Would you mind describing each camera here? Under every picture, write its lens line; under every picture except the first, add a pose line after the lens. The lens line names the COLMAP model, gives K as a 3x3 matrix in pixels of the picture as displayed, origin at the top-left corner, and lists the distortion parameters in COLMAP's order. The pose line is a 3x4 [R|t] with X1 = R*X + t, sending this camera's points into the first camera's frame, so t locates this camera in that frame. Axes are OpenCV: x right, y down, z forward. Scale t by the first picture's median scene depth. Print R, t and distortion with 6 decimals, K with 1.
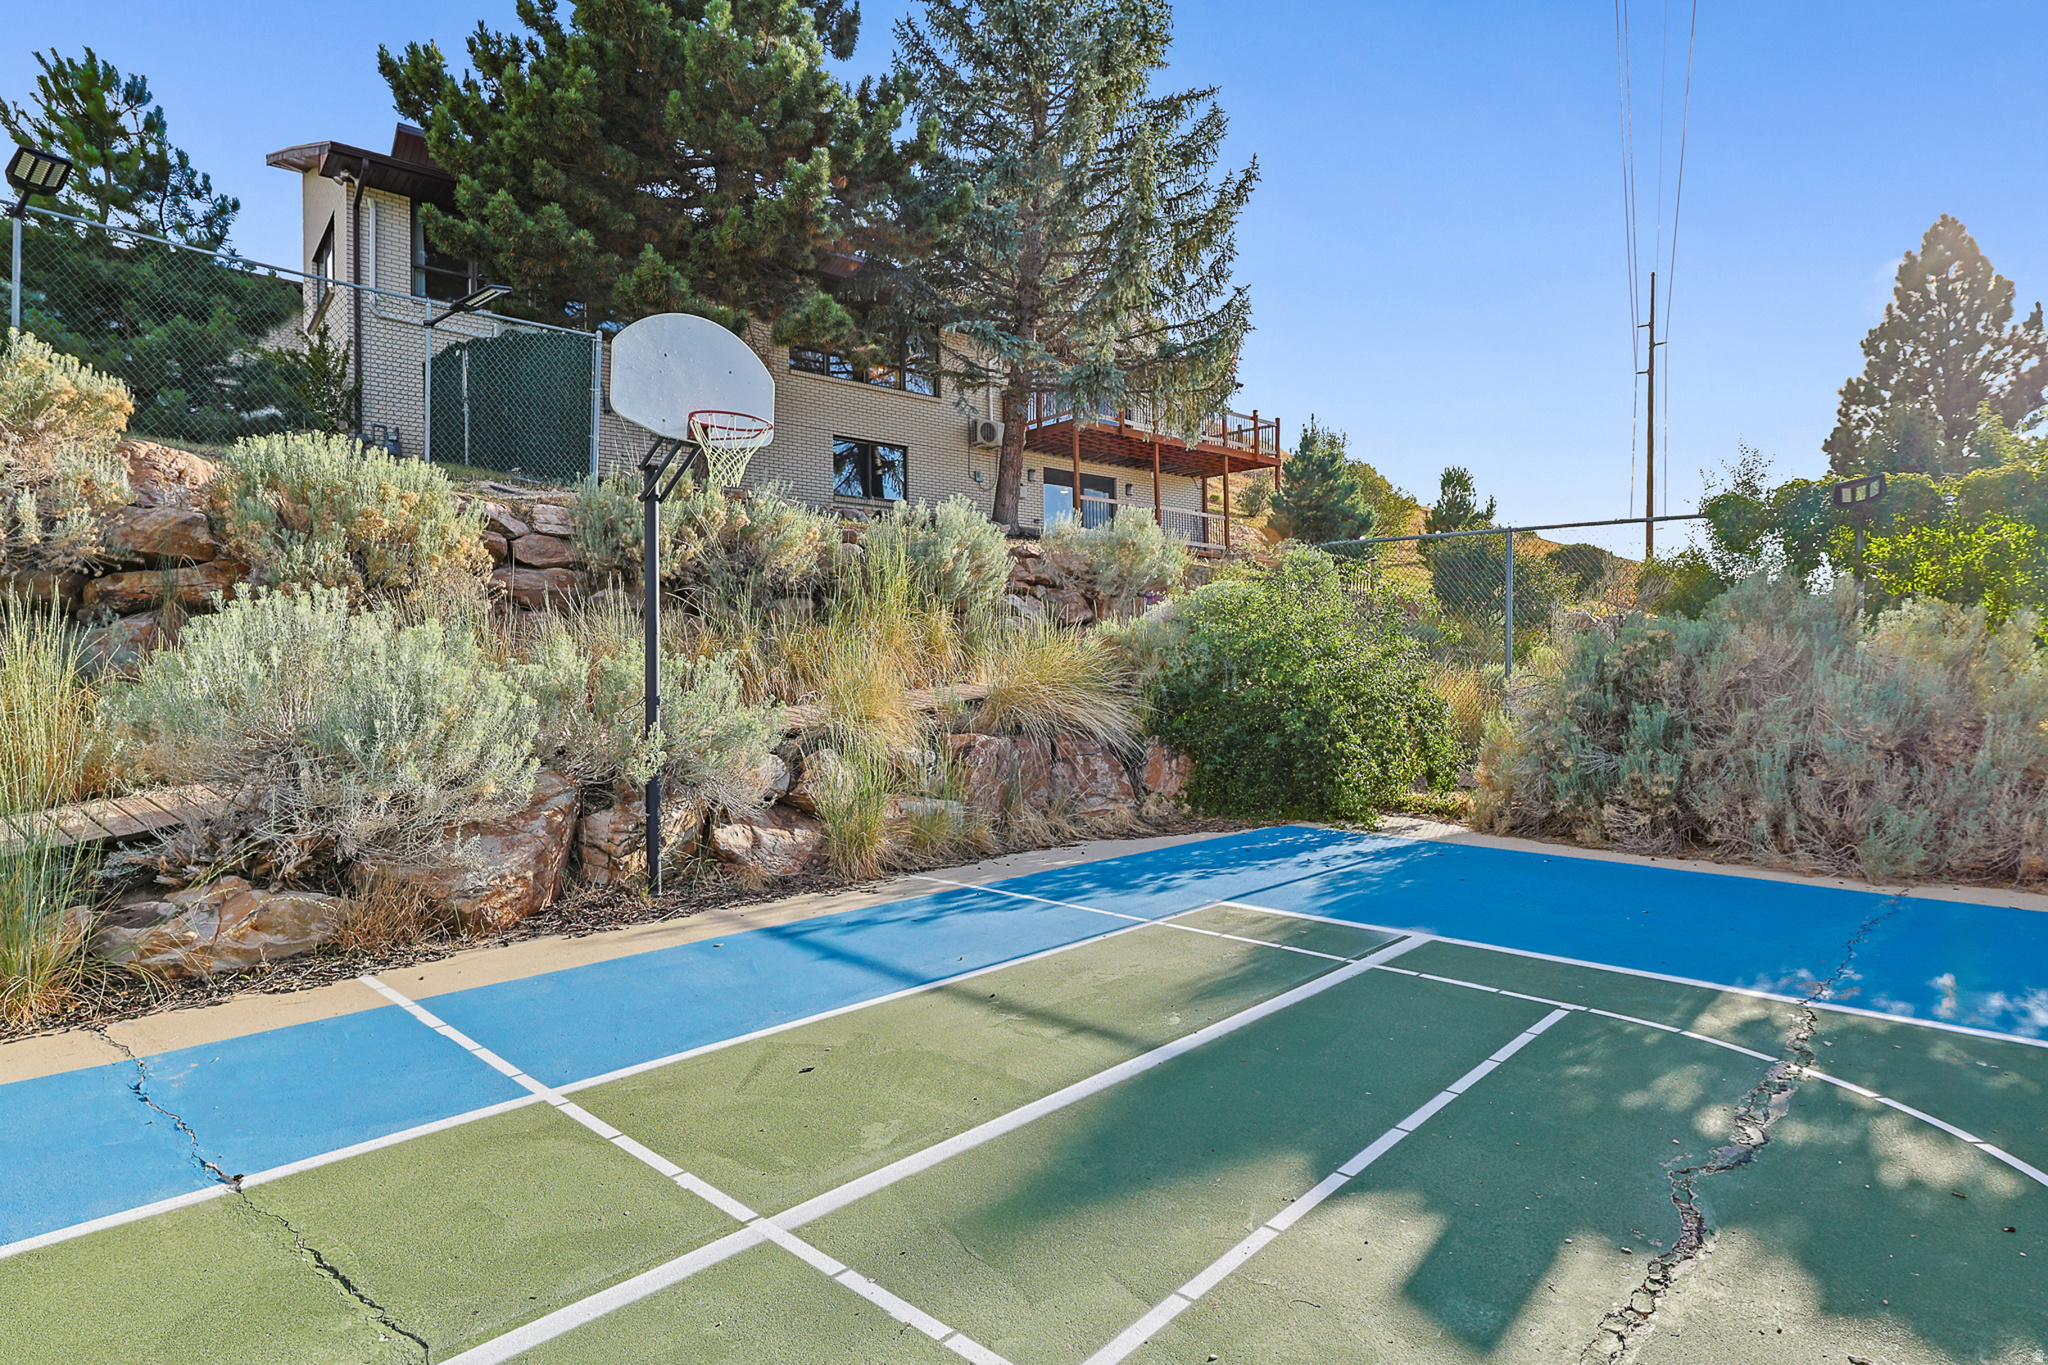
lens RADIAL K [[1075.4, 0, 1029.7], [0, 1075.4, 680.6], [0, 0, 1]] dist [0.008457, 0.005475]
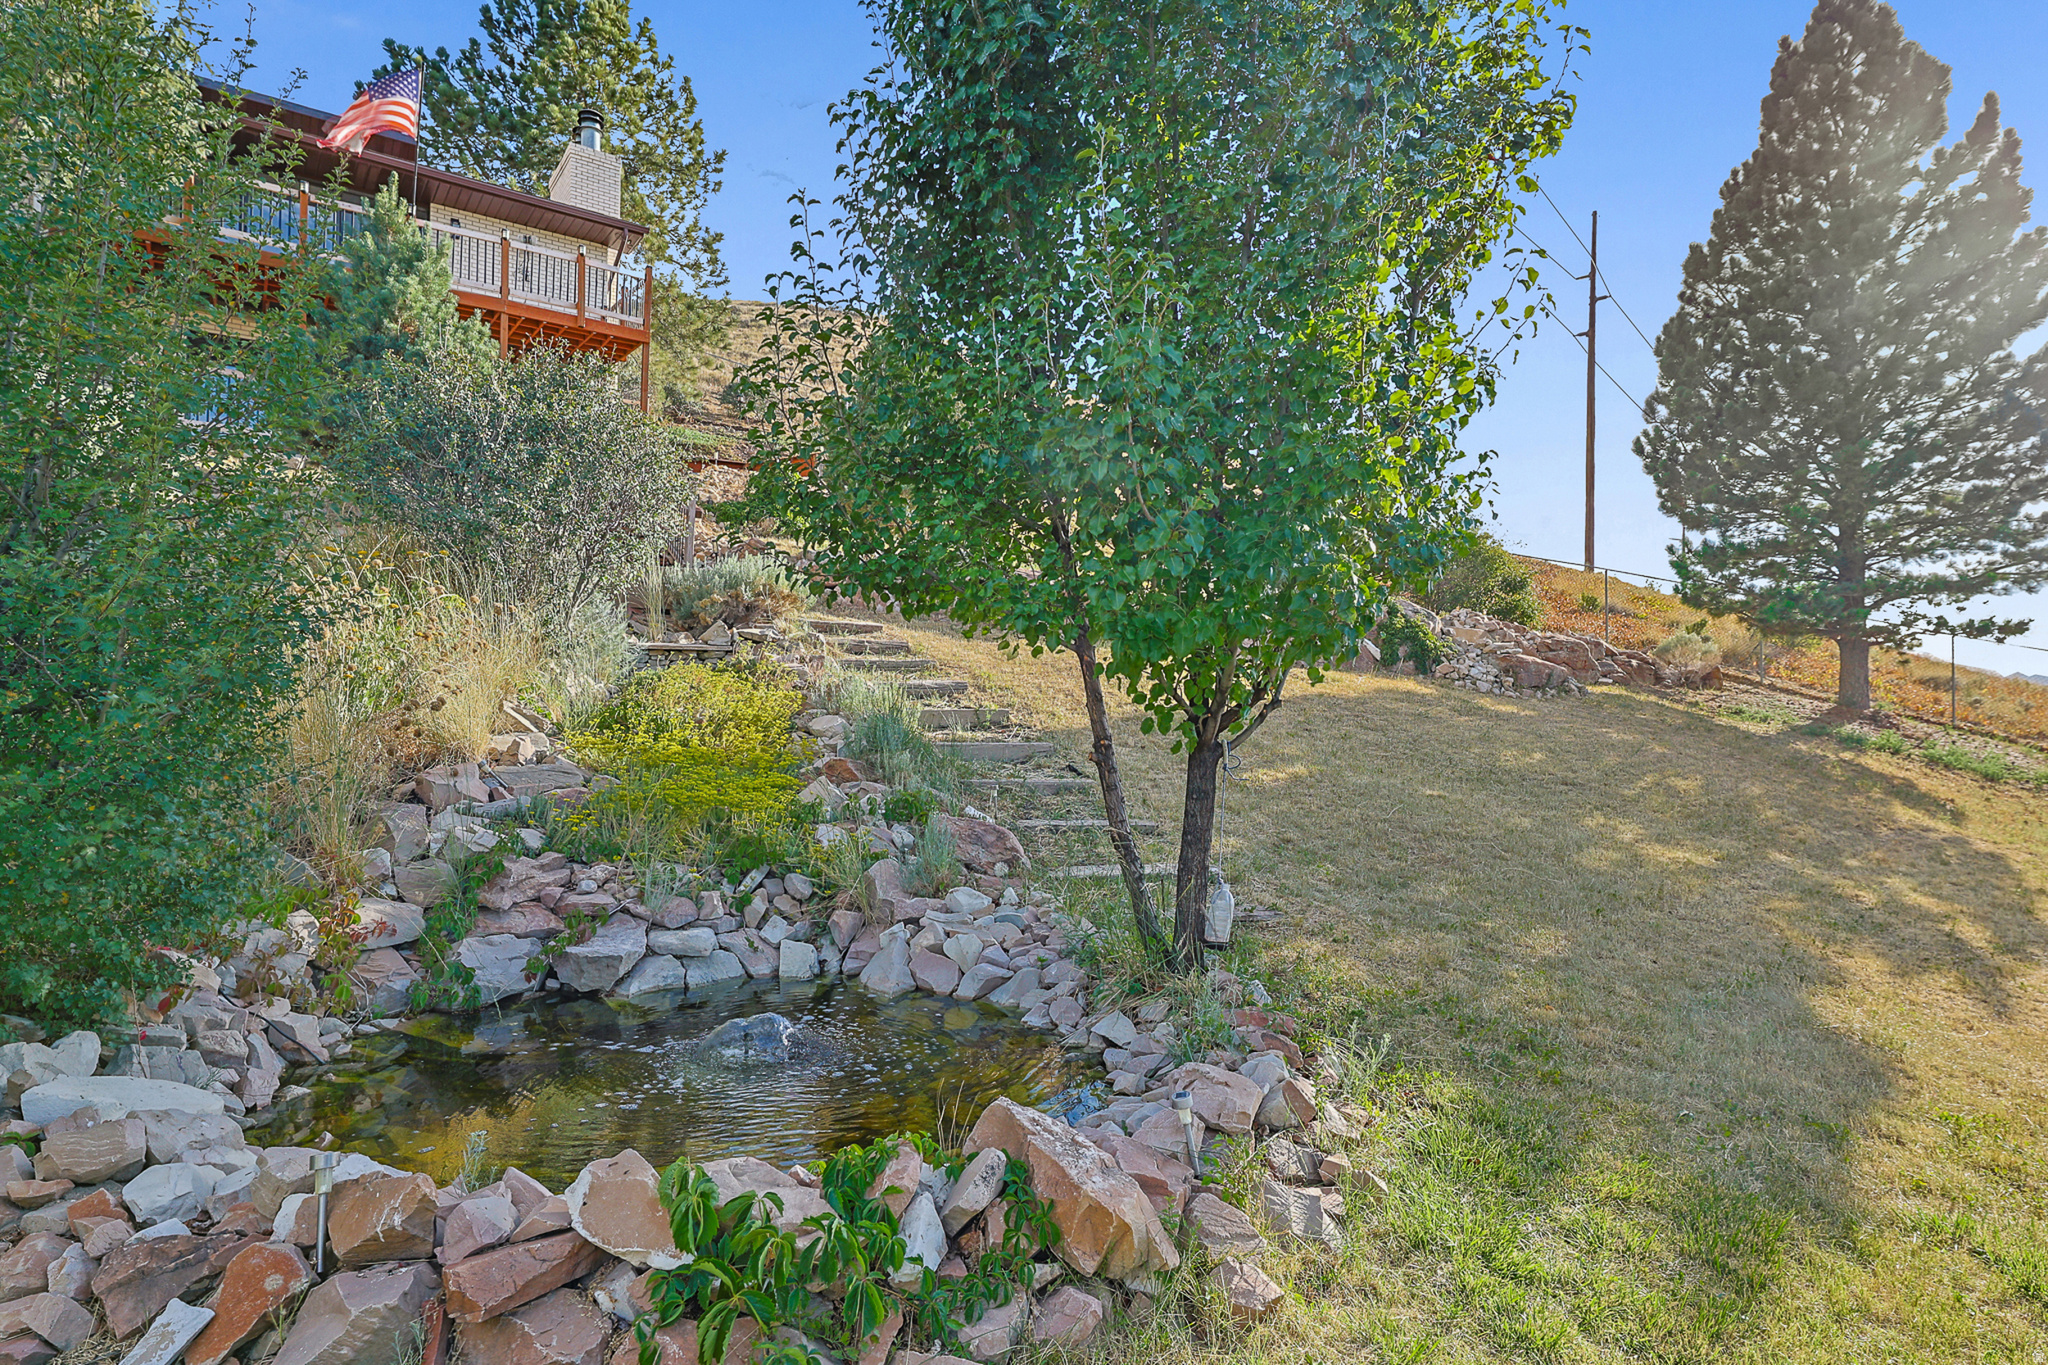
lens RADIAL K [[1075.4, 0, 1017.2], [0, 1075.4, 680.4], [0, 0, 1]] dist [0.008457, 0.005475]
pose [[0.998479, 0.004371, -0.054957, 1.251826], [-0.005545, 0.999759, -0.021229, -0.016999], [0.054851, 0.021501, 0.998263, 1.103497]]
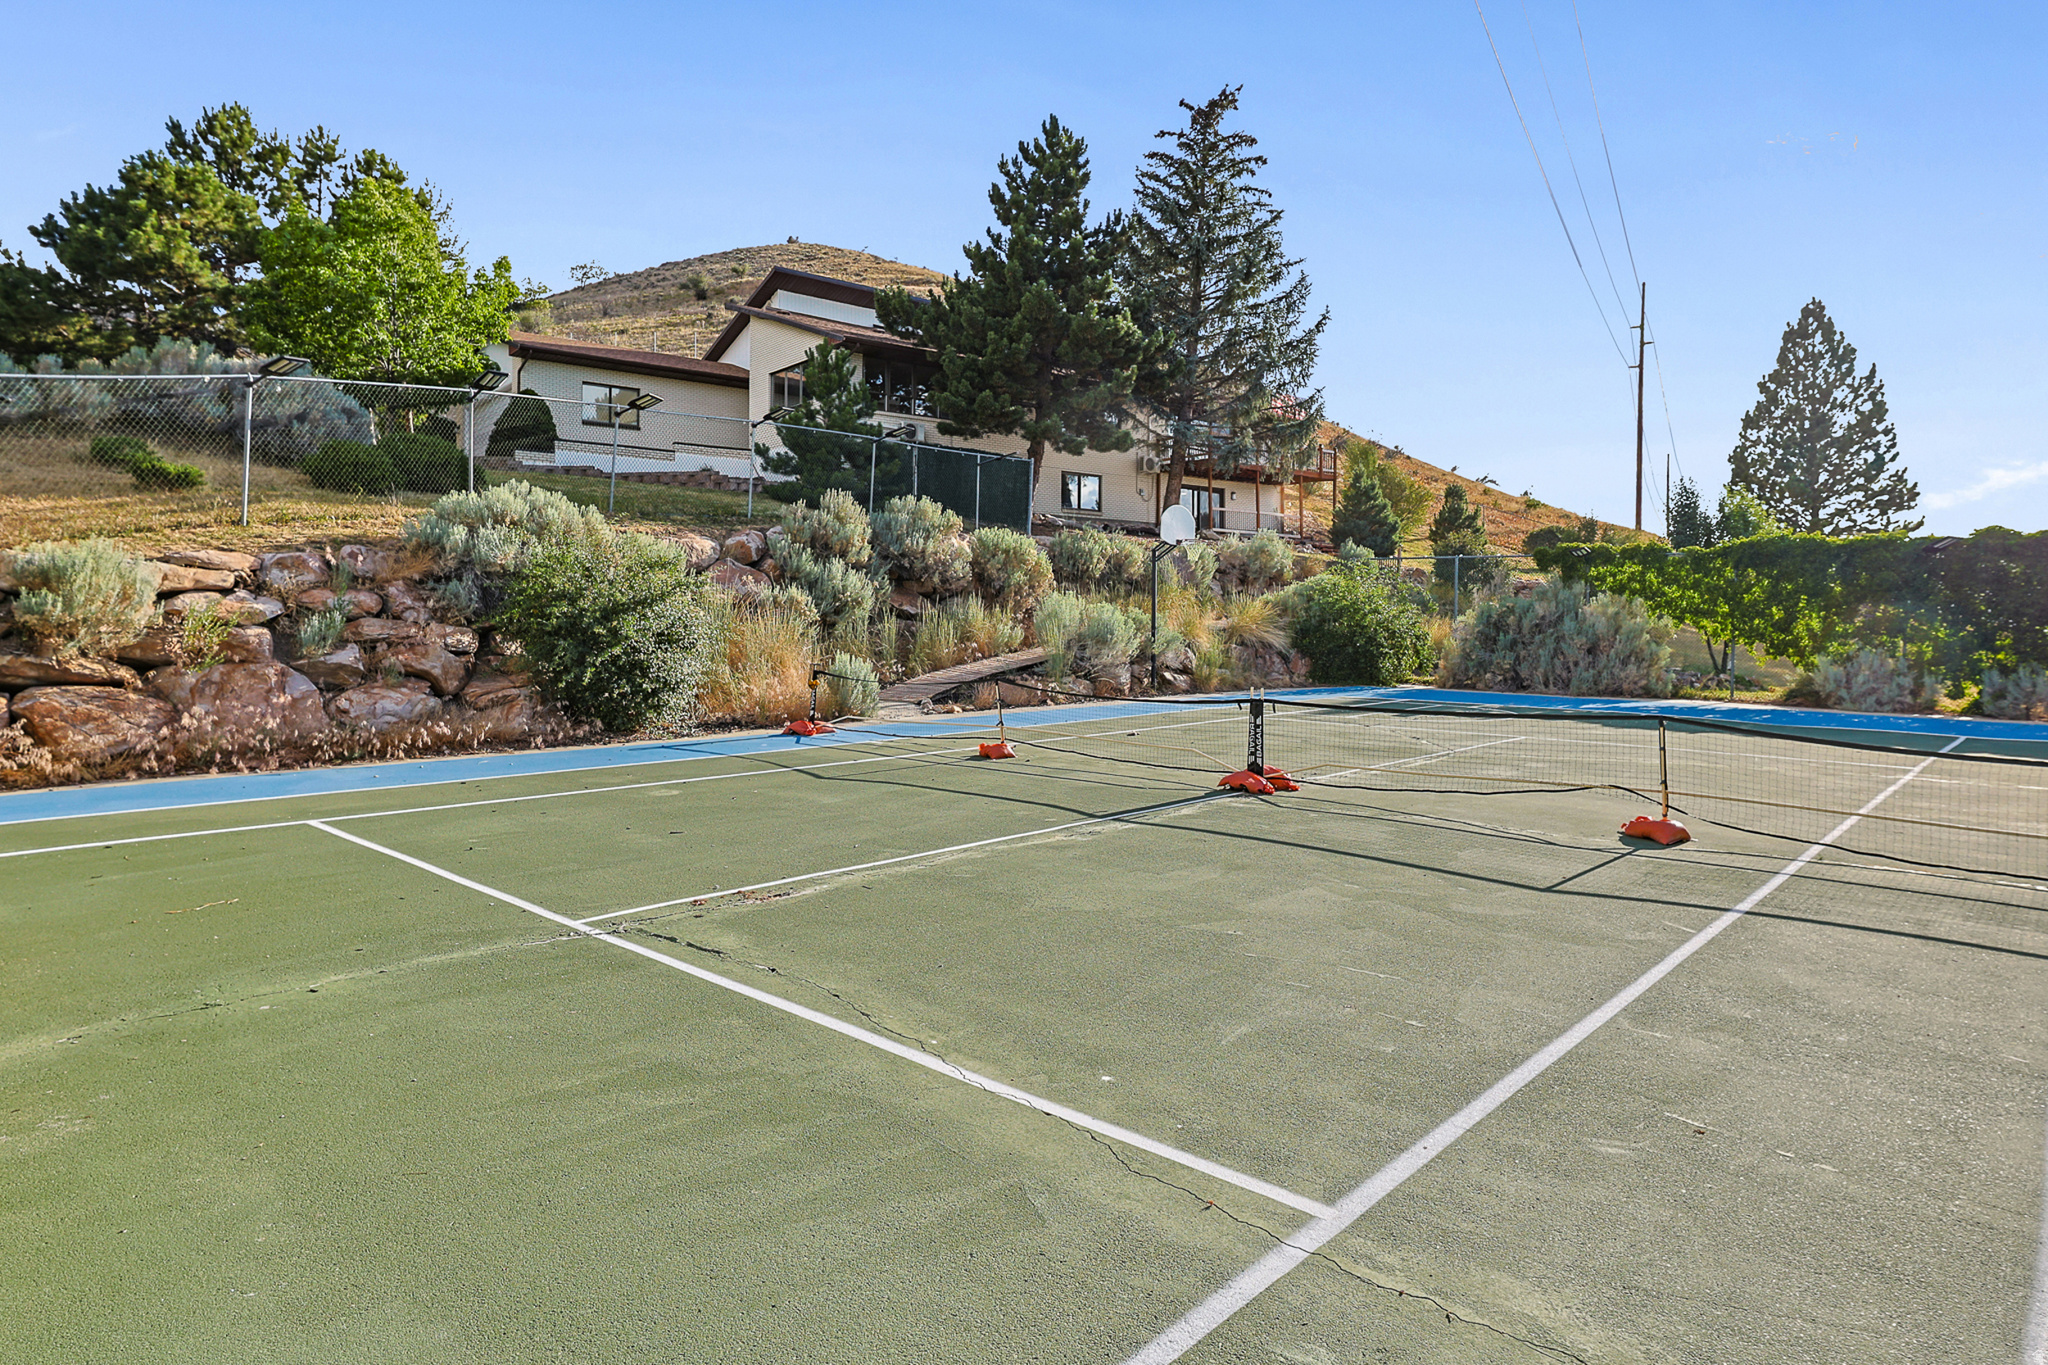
lens RADIAL K [[1075.4, 0, 1048.4], [0, 1075.4, 634.3], [0, 0, 1]] dist [0.008457, 0.005475]
pose [[0.999921, 0.006056, -0.011037, -0.376846], [-0.005982, 0.999959, 0.006781, 0.011792], [0.011077, -0.006714, 0.999916, -1.246234]]
